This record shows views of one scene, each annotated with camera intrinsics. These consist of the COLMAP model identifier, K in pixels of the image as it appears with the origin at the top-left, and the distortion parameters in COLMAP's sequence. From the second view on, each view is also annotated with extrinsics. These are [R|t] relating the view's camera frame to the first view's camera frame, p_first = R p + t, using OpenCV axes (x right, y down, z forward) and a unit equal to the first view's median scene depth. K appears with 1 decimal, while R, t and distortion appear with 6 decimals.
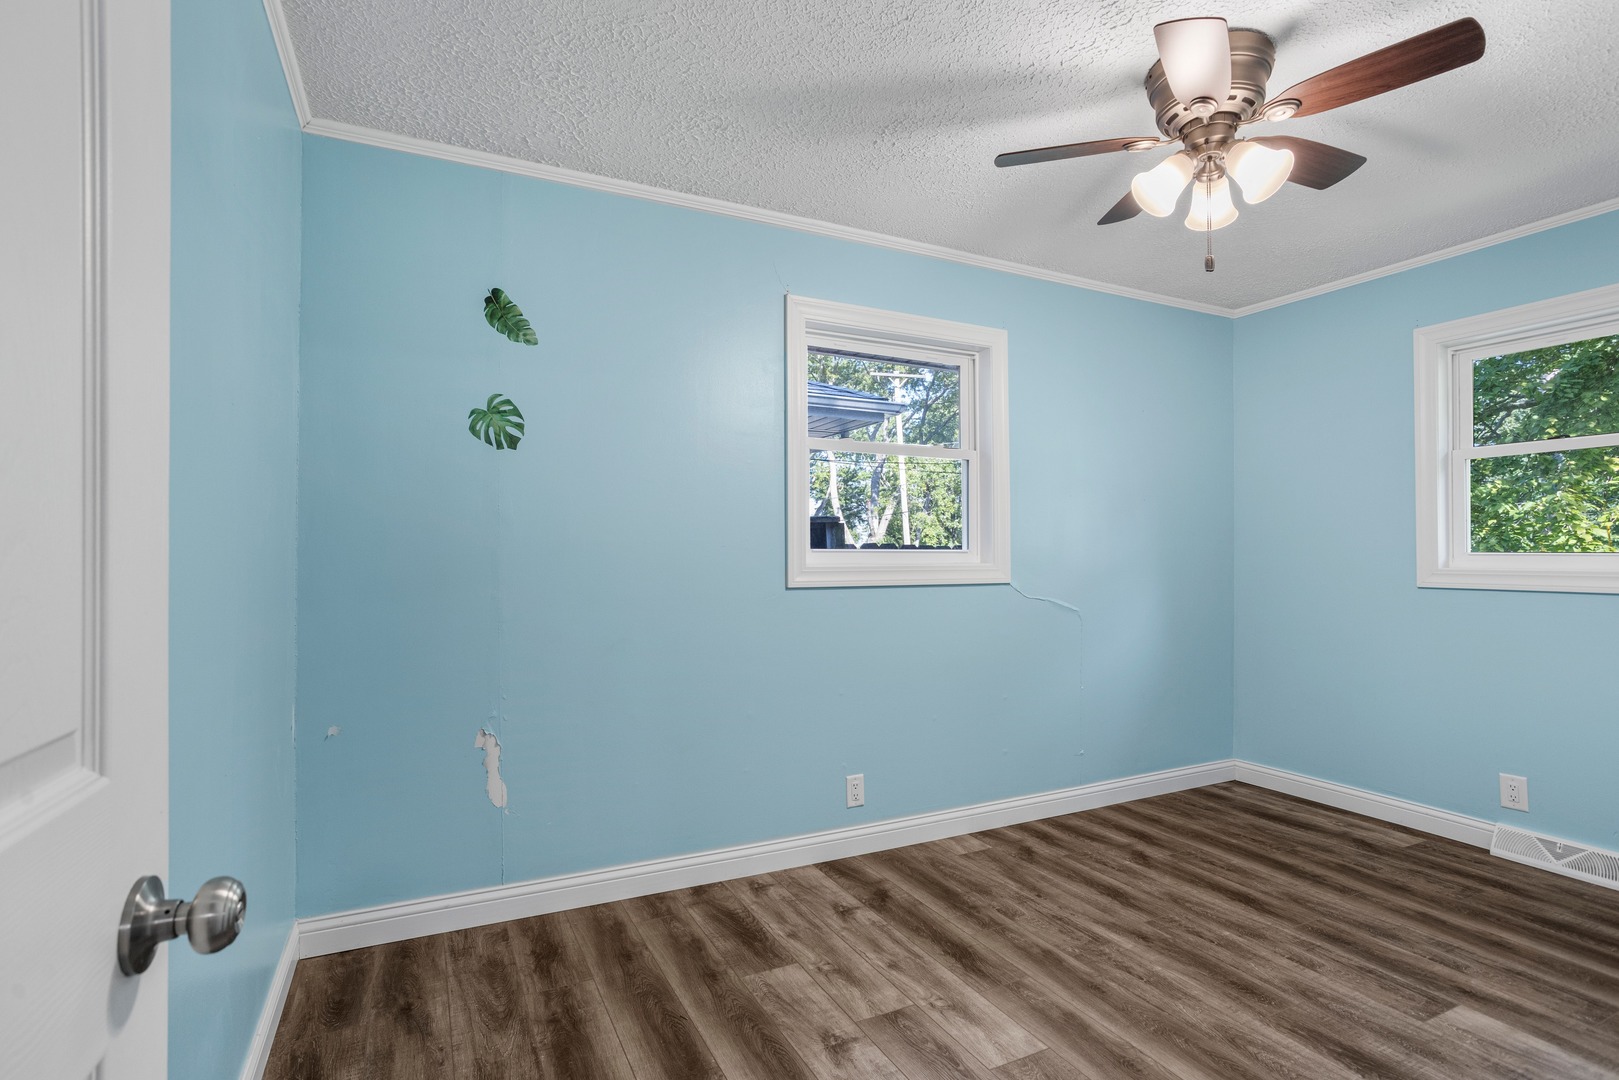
lens RADIAL K [[788.8, 0, 811.2], [0, 788.8, 531.1], [0, 0, 1]] dist [-0.041082, 0.025803]
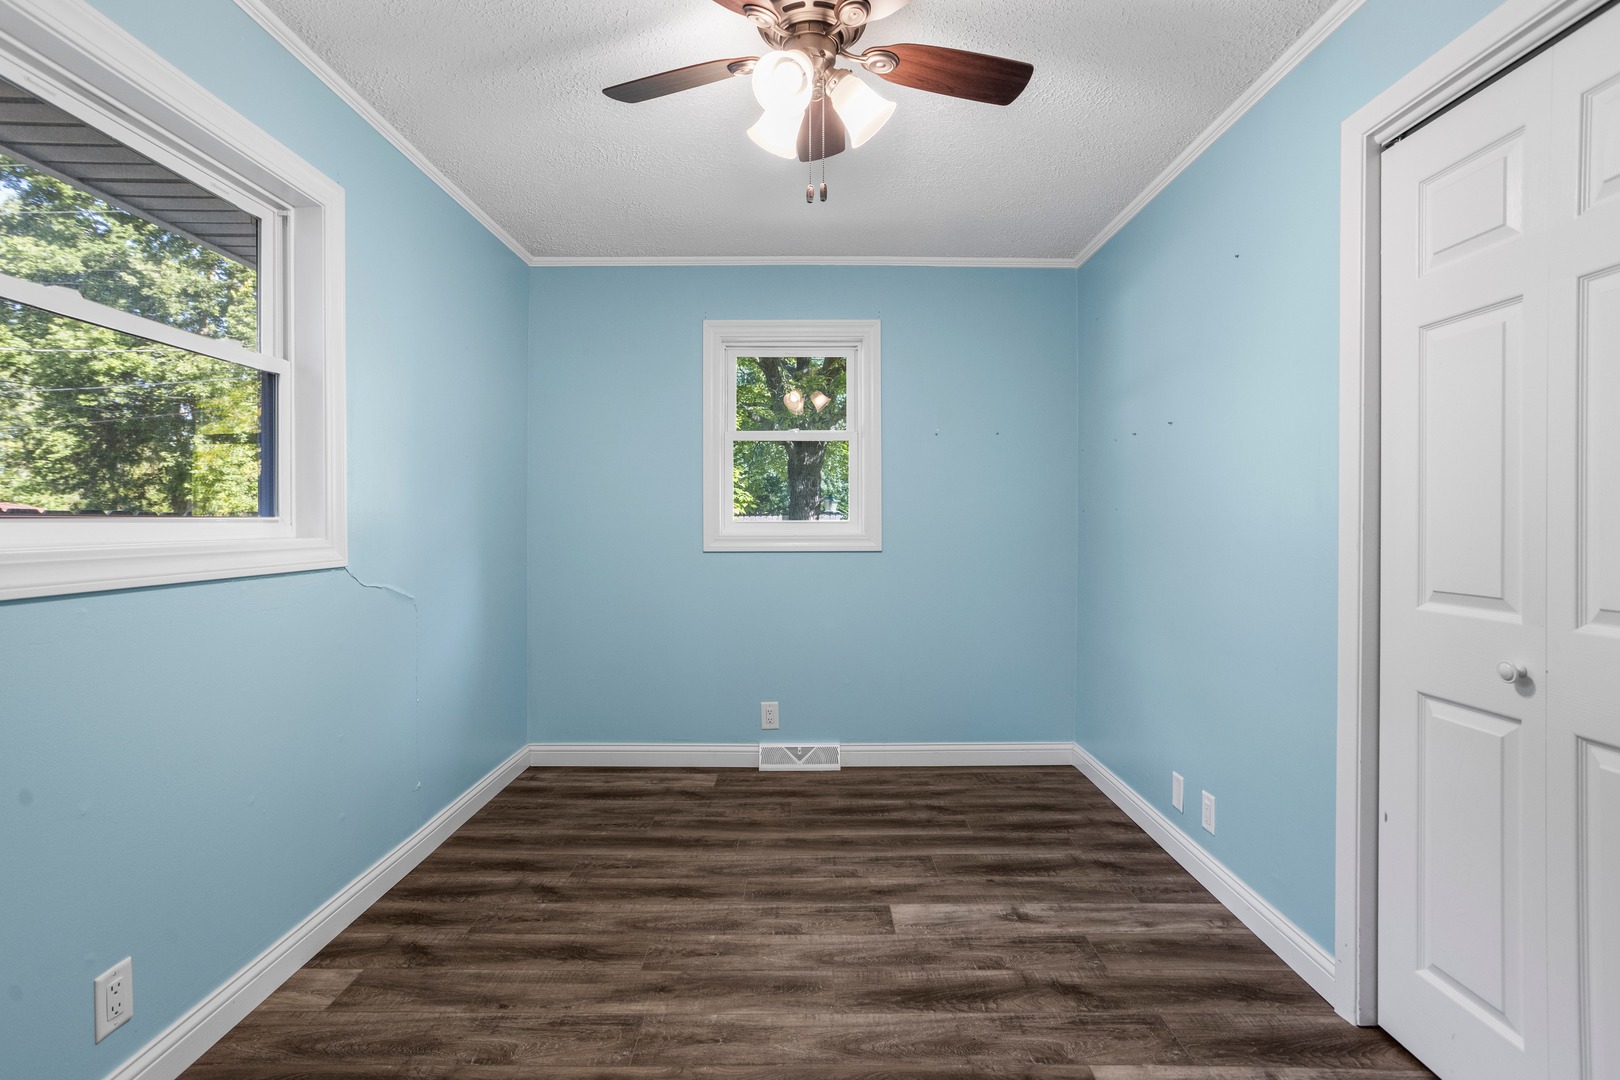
lens RADIAL K [[789.3, 0, 811.7], [0, 789.3, 531.0], [0, 0, 1]] dist [-0.041082, 0.025803]
pose [[0.453291, -0.013395, 0.891262, -0.190566], [-0.023619, 0.999355, 0.027033, 0.007064], [-0.891049, -0.033304, 0.452683, 0.405587]]
